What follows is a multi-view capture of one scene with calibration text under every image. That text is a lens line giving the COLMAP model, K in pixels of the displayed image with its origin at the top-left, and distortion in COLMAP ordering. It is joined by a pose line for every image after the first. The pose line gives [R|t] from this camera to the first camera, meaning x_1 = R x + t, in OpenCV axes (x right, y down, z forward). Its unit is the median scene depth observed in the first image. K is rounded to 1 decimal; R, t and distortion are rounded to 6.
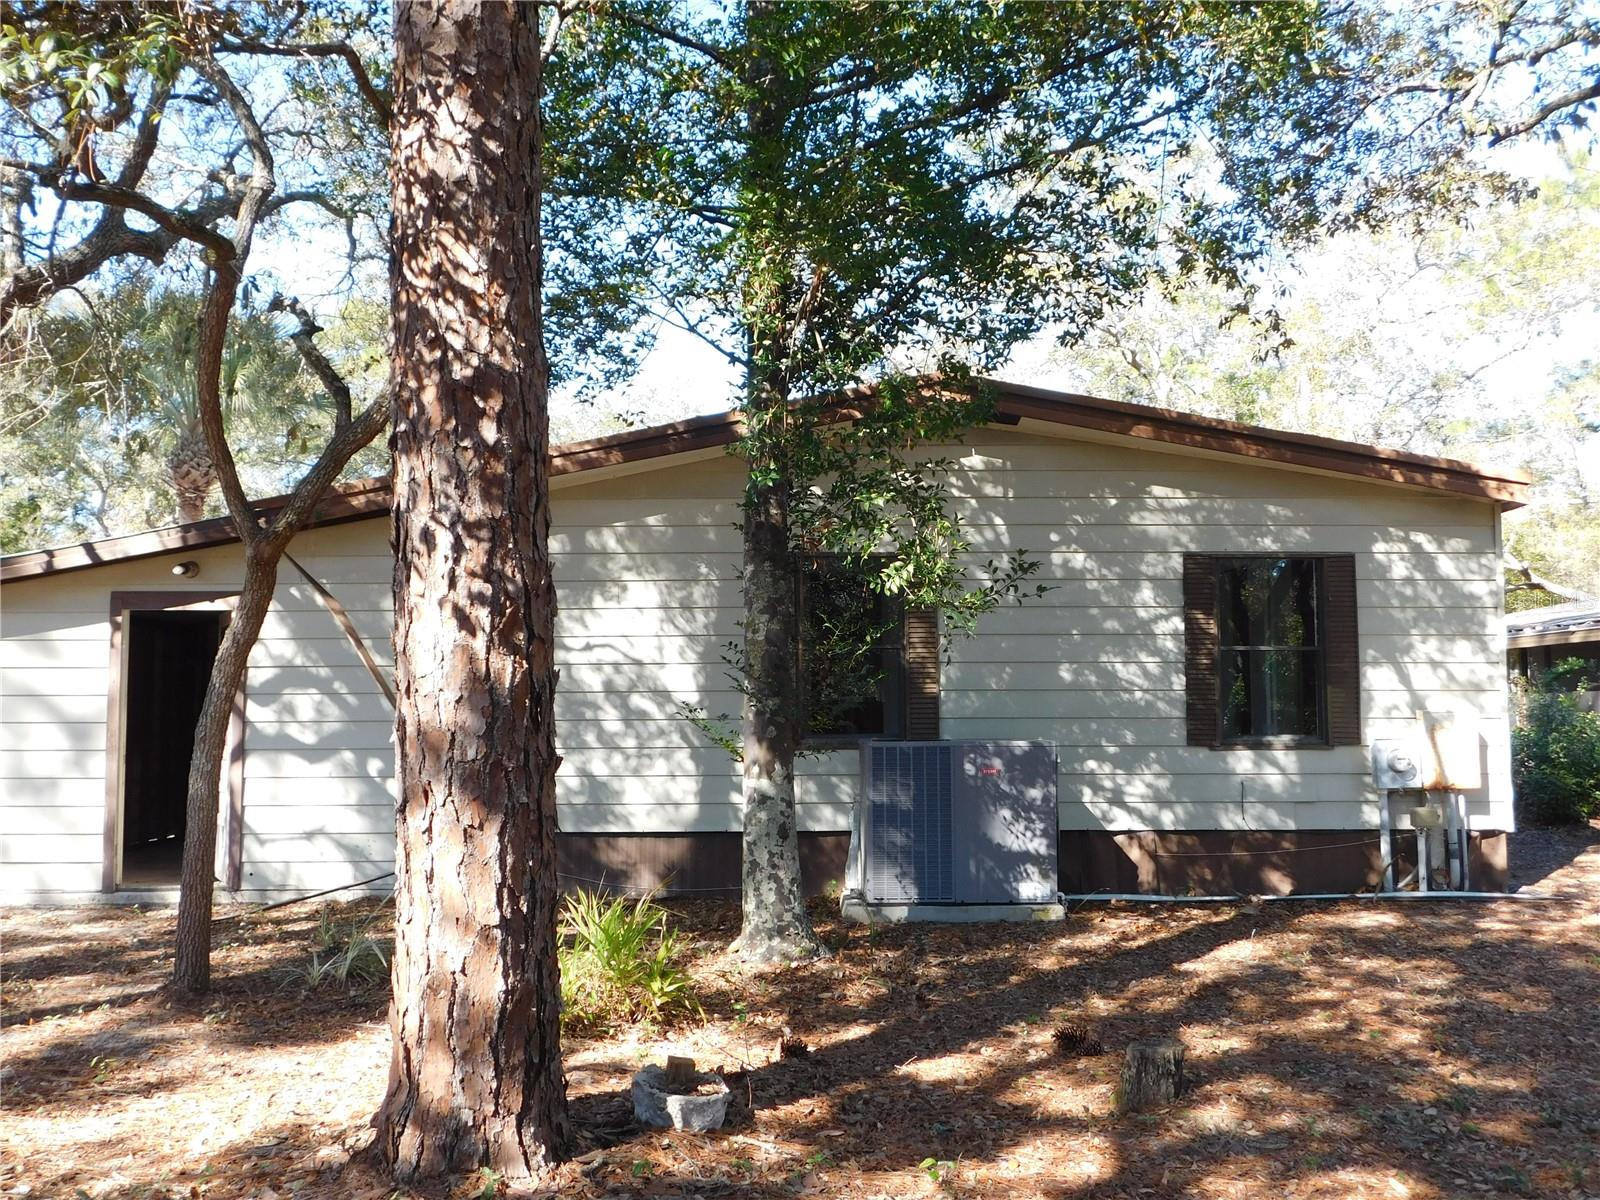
lens RADIAL K [[1399.8, 0, 800.2], [0, 1399.8, 601.7], [0, 0, 1]] dist [0.004970, -0.000605]
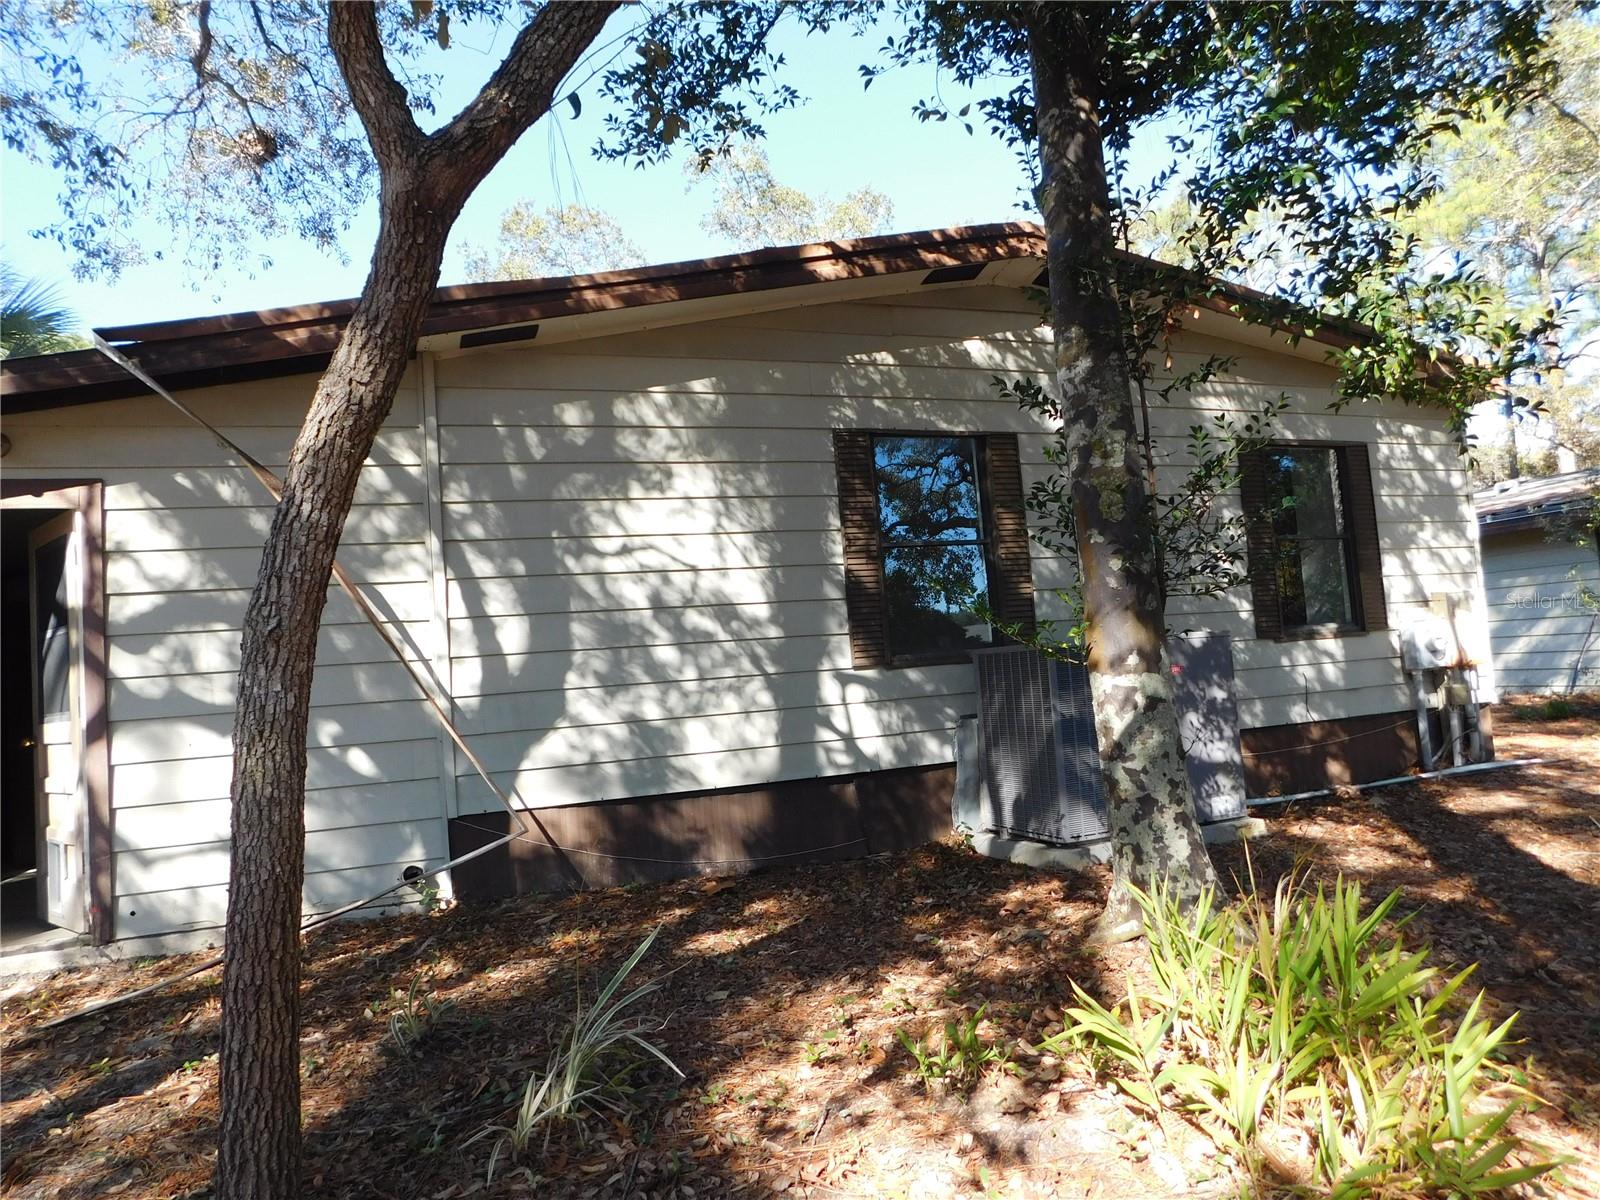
lens RADIAL K [[1062.3, 0, 799.5], [0, 1062.3, 597.4], [0, 0, 1]] dist [-0.030939, 0.004437]
pose [[0.937409, -0.039527, 0.345979, -0.263222], [0.043693, 0.999036, -0.004248, 0.064130], [-0.345478, 0.019099, 0.938233, 0.436680]]
